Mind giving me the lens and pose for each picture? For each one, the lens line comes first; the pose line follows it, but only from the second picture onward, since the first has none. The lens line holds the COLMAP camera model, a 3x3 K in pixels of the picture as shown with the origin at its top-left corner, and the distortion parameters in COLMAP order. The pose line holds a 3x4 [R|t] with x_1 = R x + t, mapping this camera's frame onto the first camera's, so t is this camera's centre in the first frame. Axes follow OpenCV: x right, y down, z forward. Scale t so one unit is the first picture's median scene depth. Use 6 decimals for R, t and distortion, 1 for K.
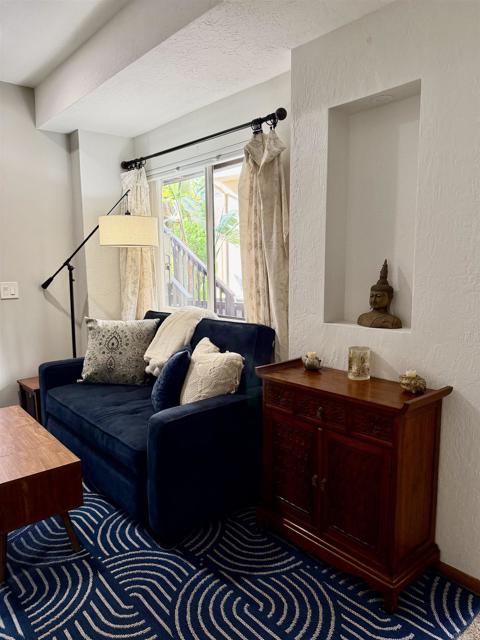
lens RADIAL K [[453.8, 0, 240.0], [0, 453.8, 320.0], [0, 0, 1]] dist [0.087293, -0.106050]
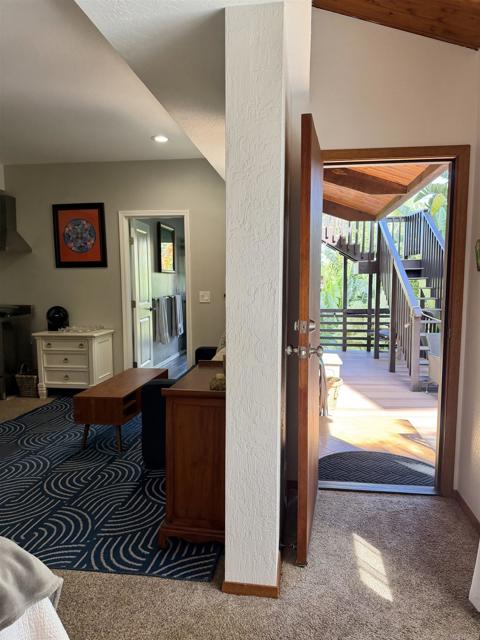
lens RADIAL K [[449.6, 0, 240.6], [0, 449.6, 323.1], [0, 0, 1]] dist [0.059921, -0.100420]
pose [[0.652527, 0.092164, -0.752140, 0.922165], [-0.106259, 0.993898, 0.029602, -0.049178], [0.750279, 0.060605, 0.658338, 0.181404]]
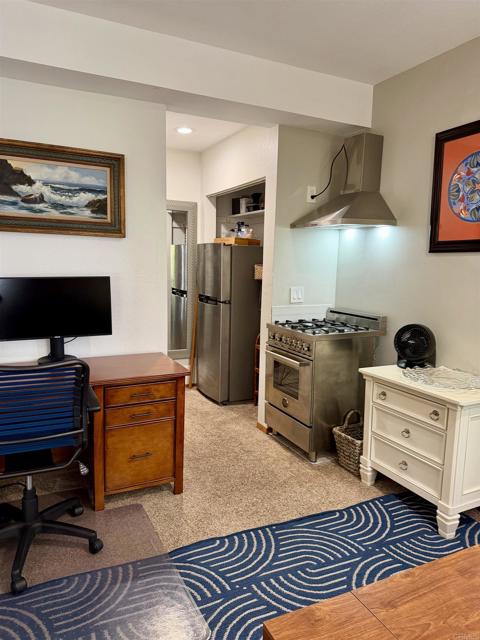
lens RADIAL K [[449.6, 0, 240.6], [0, 449.6, 323.1], [0, 0, 1]] dist [0.059921, -0.100420]
pose [[-0.255527, 0.139869, -0.956631, 0.015354], [-0.139201, 0.973847, 0.179568, -0.116410], [0.956728, 0.179048, -0.229375, 0.734448]]
